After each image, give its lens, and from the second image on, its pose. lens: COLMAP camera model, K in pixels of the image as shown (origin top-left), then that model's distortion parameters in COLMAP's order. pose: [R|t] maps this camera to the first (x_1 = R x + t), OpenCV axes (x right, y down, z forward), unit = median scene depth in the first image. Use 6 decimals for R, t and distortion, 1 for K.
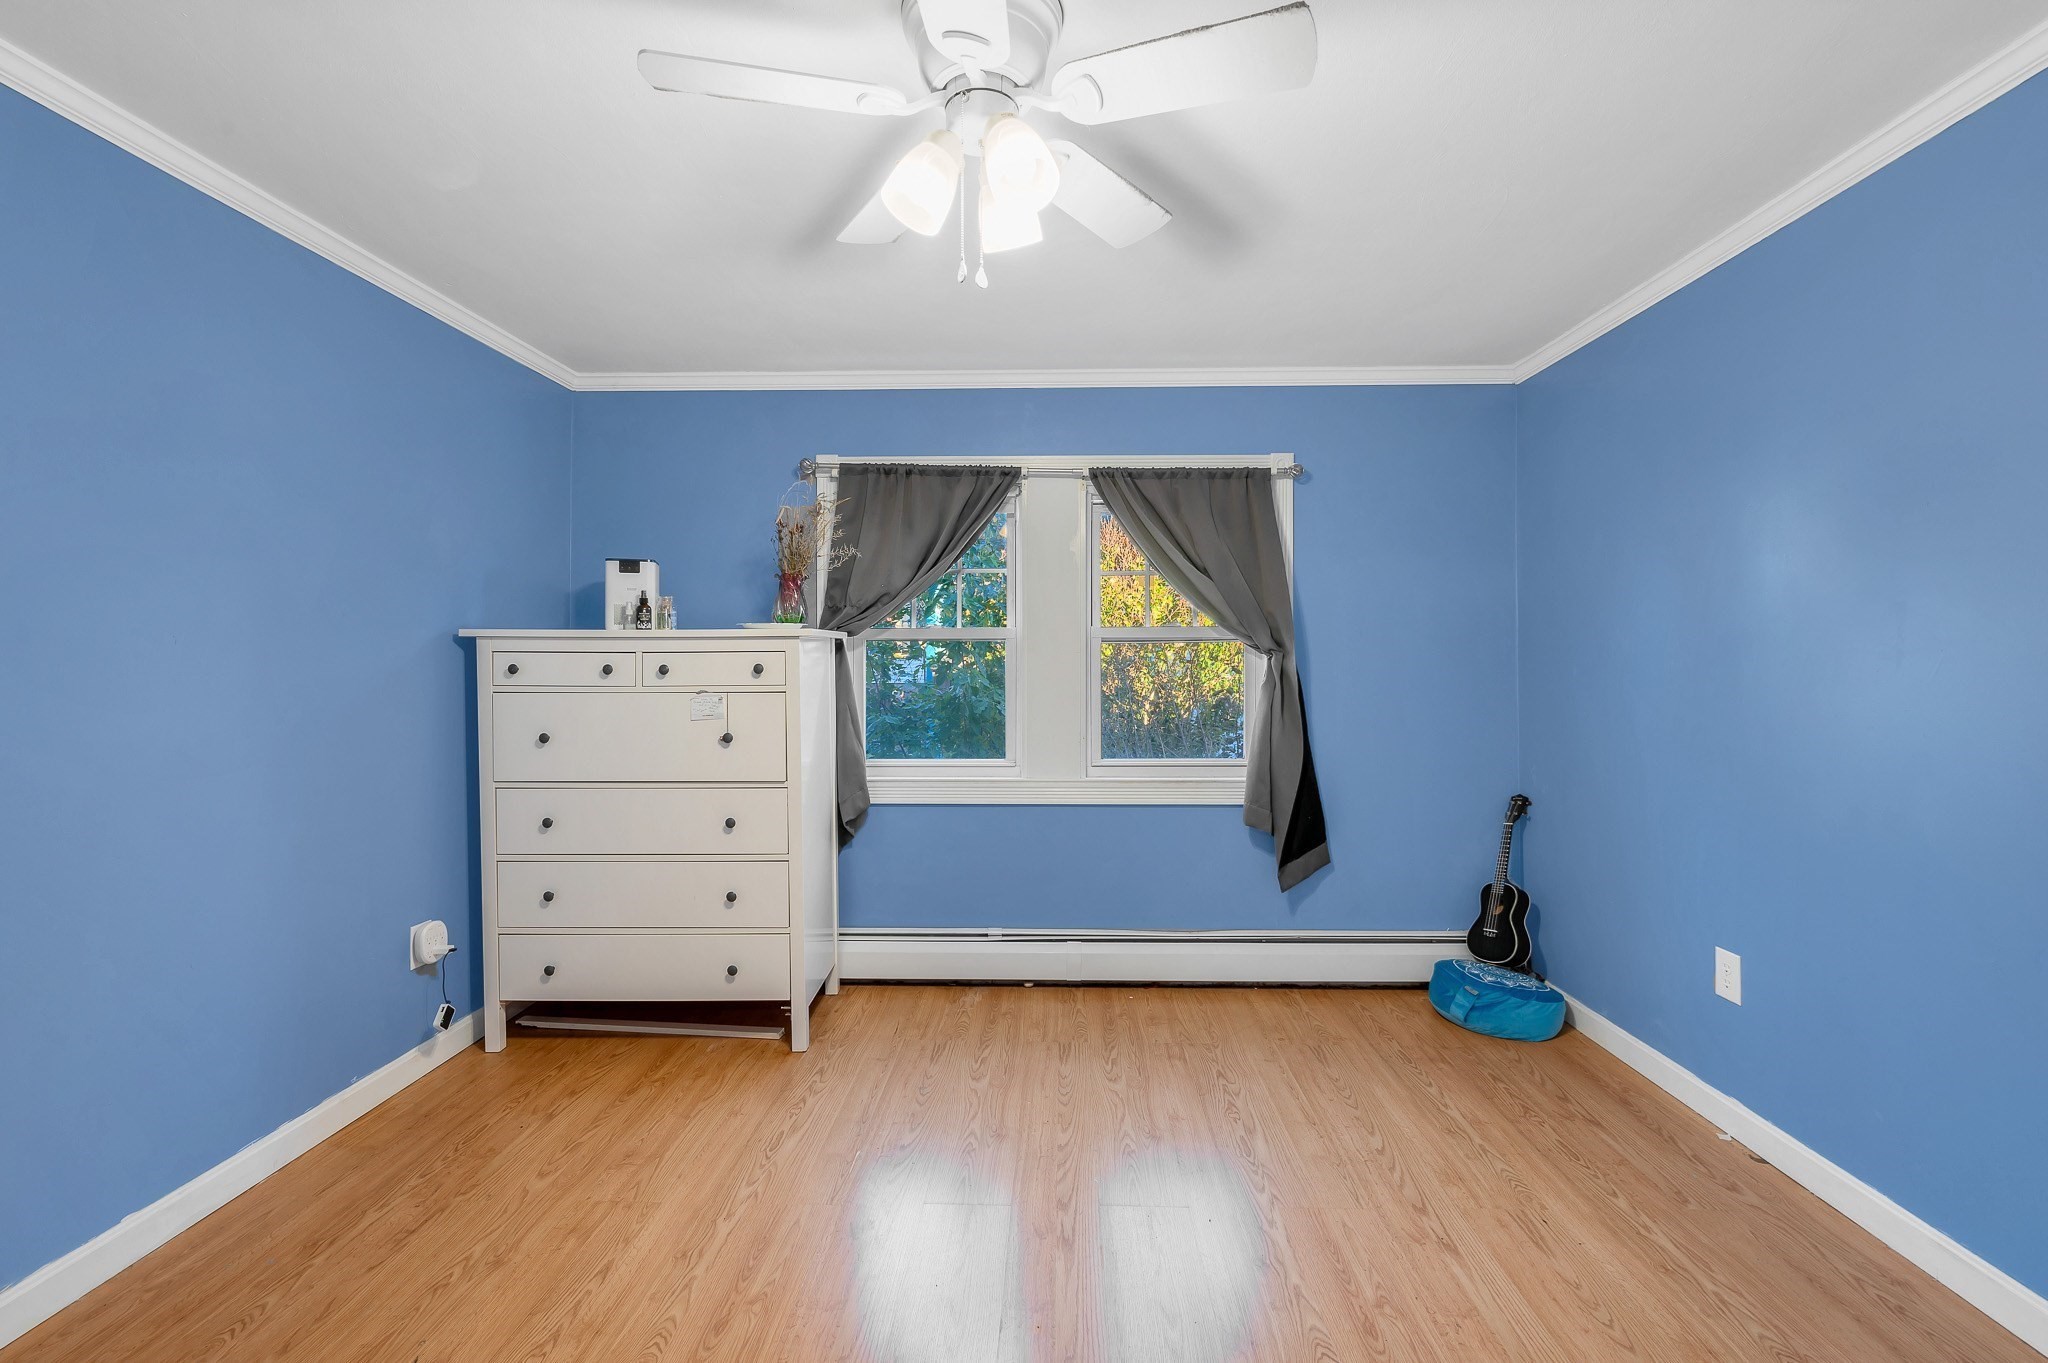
lens RADIAL K [[835.0, 0, 1022.2], [0, 835.0, 672.7], [0, 0, 1]] dist [-0.000966, 0.000598]
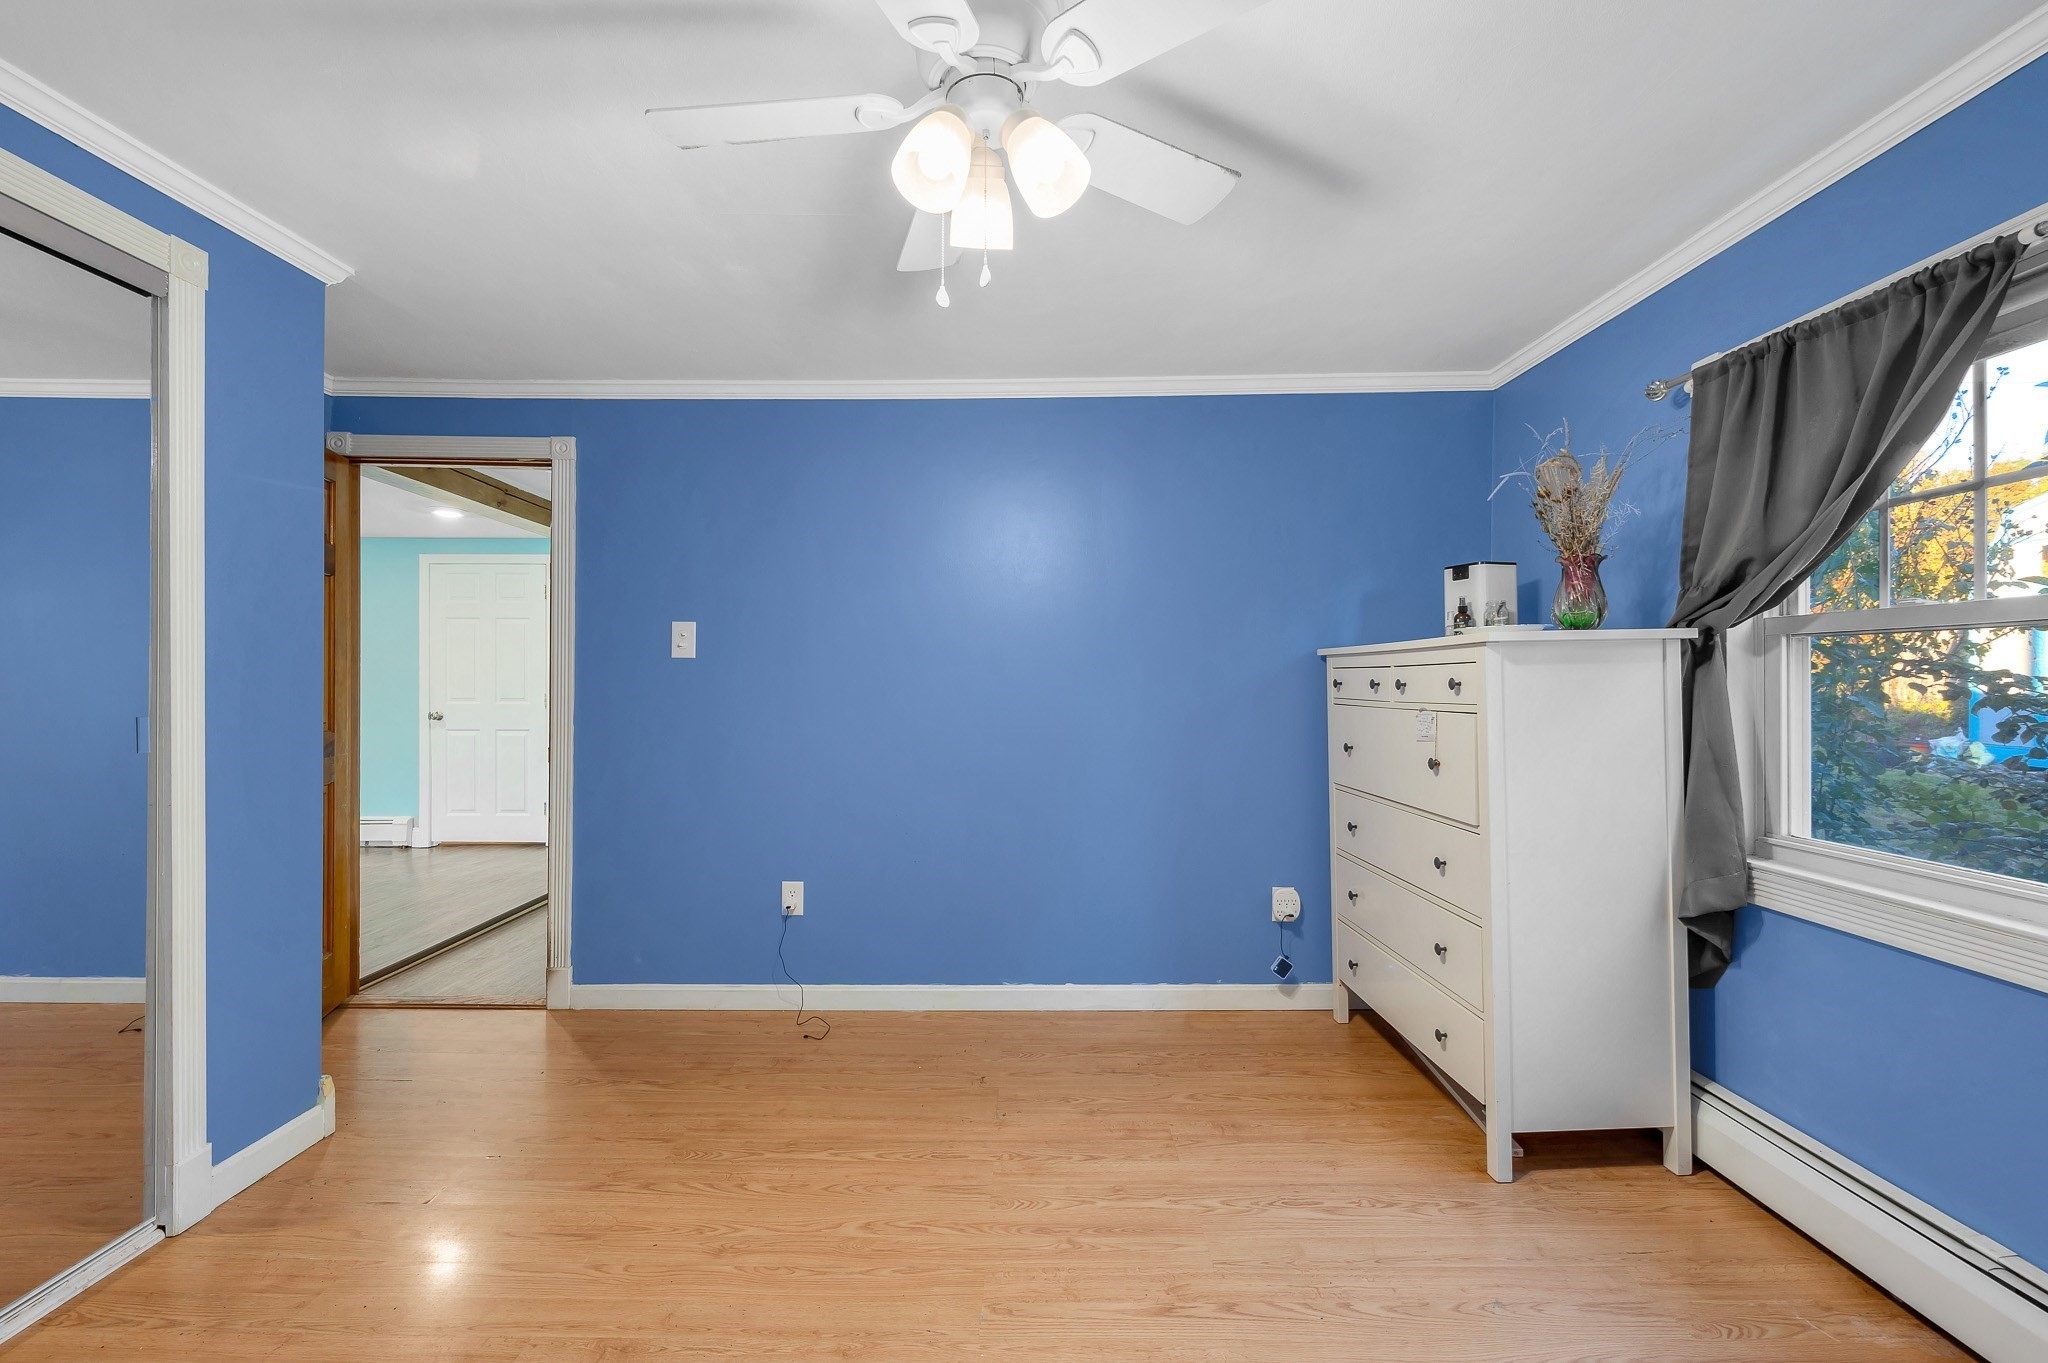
lens RADIAL K [[835.0, 0, 1017.8], [0, 835.0, 677.4], [0, 0, 1]] dist [-0.000966, 0.000598]
pose [[0.049162, -0.004167, -0.998782, 0.509502], [0.000890, 0.999991, -0.004128, -0.008389], [0.998790, -0.000686, 0.049166, 0.544051]]
